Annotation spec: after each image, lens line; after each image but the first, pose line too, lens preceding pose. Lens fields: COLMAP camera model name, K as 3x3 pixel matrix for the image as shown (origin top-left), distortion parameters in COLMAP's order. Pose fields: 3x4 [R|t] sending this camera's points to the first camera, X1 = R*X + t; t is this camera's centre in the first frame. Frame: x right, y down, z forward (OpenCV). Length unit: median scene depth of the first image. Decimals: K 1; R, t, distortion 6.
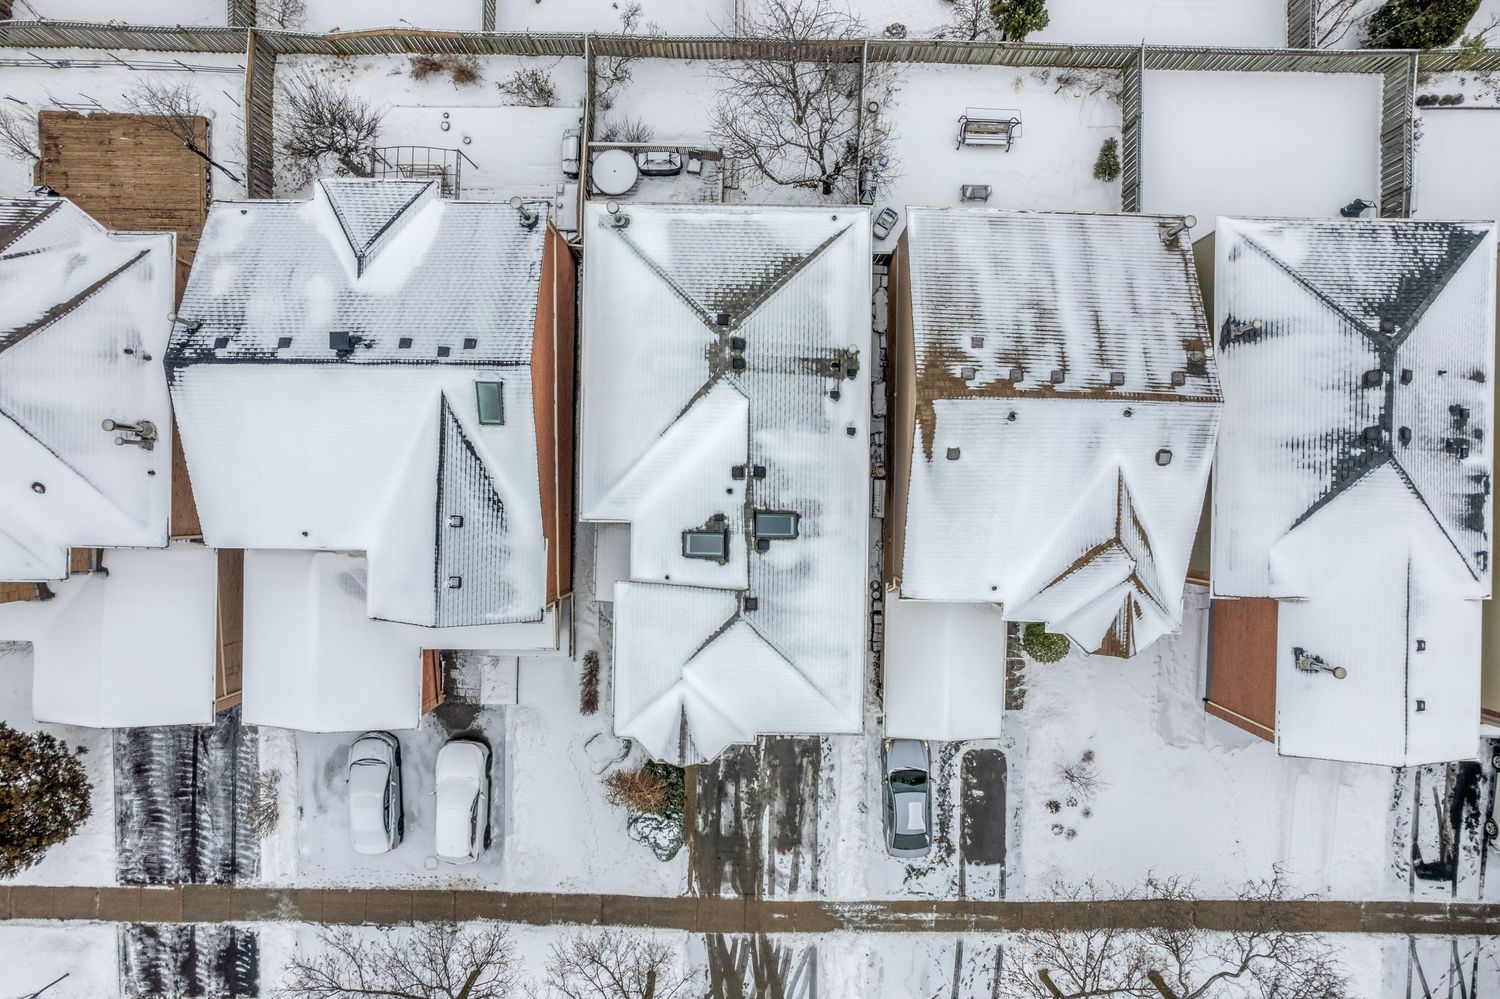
lens RADIAL K [[958.9, 0, 758.3], [0, 958.9, 513.2], [0, 0, 1]] dist [-0.055374, 0.040450]
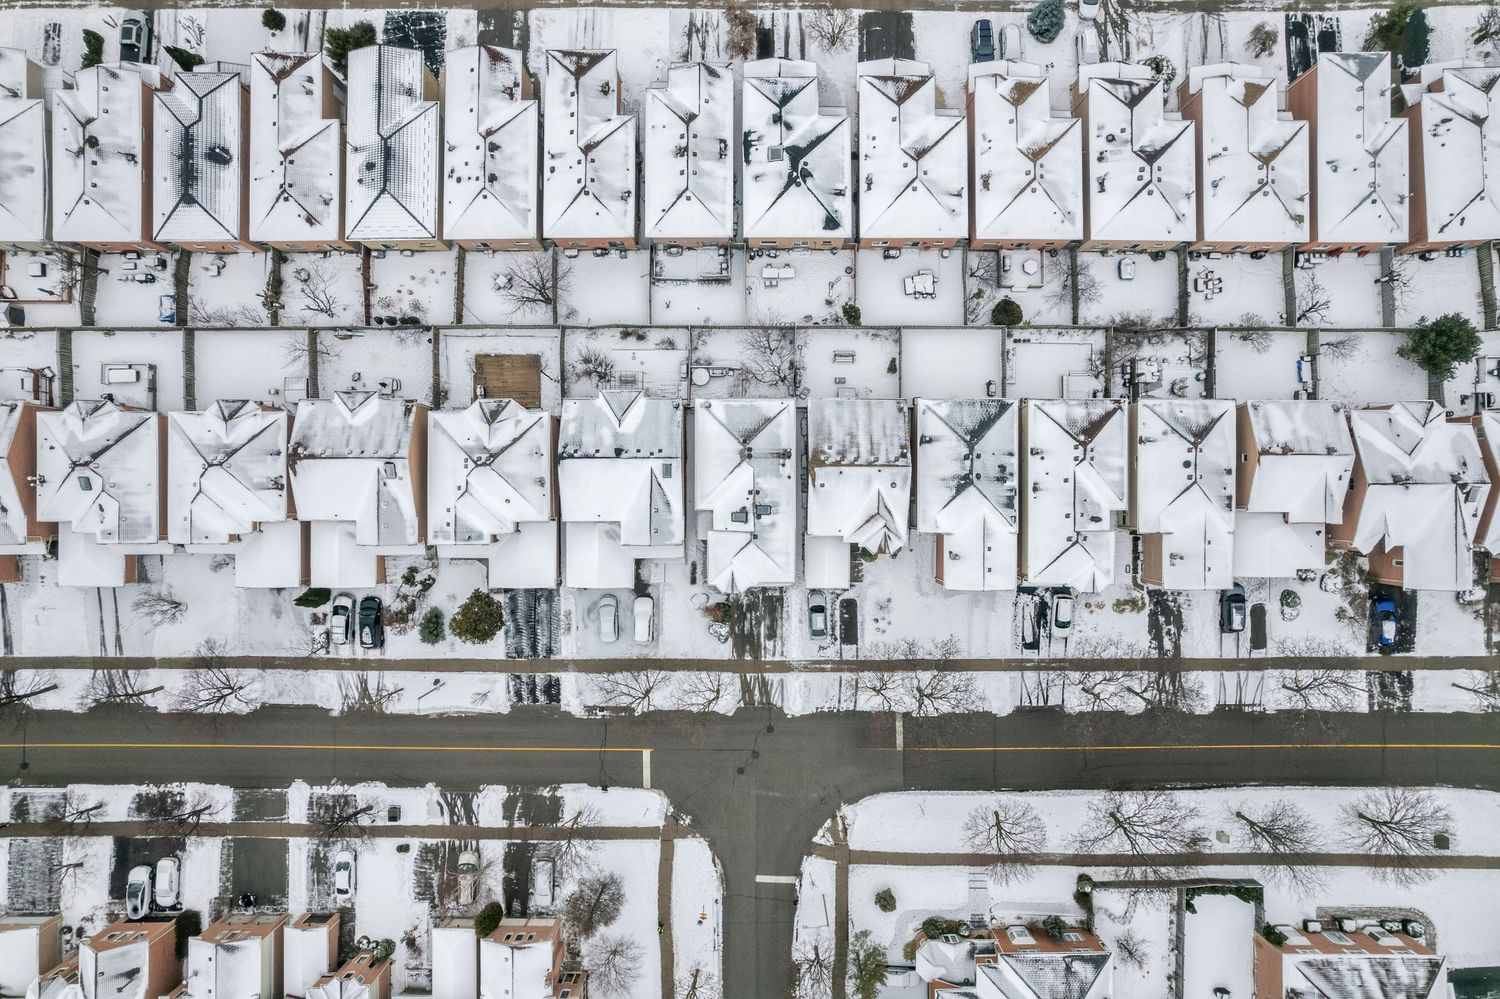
lens RADIAL K [[958.9, 0, 760.0], [0, 958.9, 496.3], [0, 0, 1]] dist [-0.055374, 0.040450]
pose [[0.999882, -0.015332, -0.000750, 0.008638], [0.015320, 0.999778, -0.014445, 0.009917], [0.000972, 0.014432, 0.999895, -1.577394]]
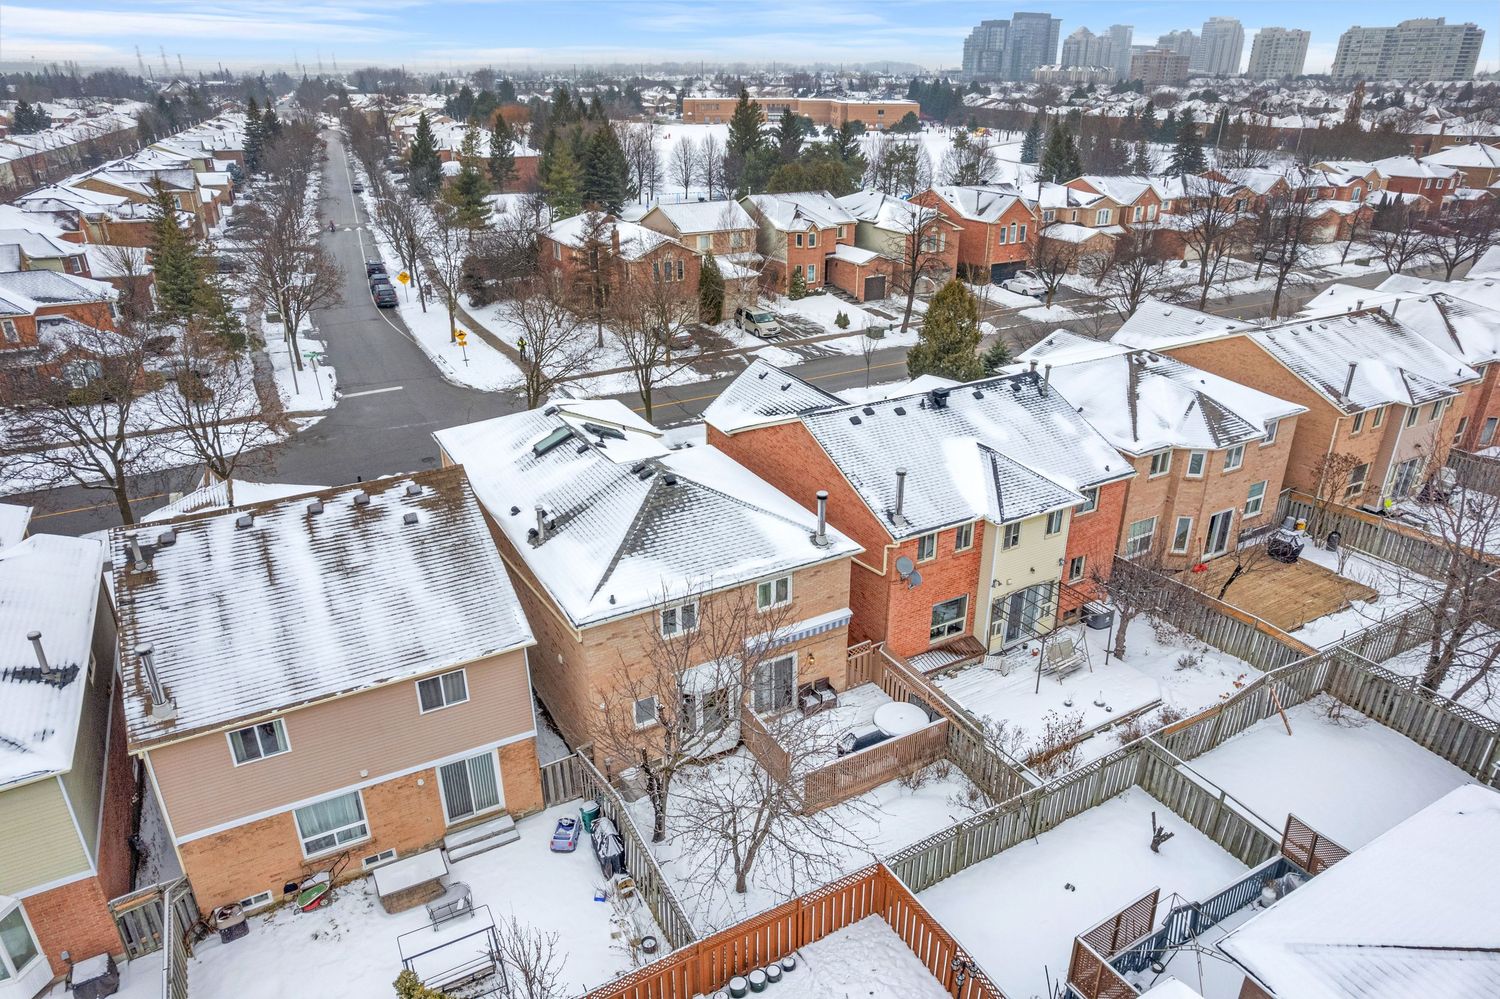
lens RADIAL K [[958.9, 0, 753.5], [0, 958.9, 505.6], [0, 0, 1]] dist [-0.055374, 0.040450]
pose [[-0.862530, 0.211614, -0.459631, 0.288701], [-0.505983, -0.369292, 0.779490, -0.840775], [-0.004787, 0.904899, 0.425599, 0.468952]]
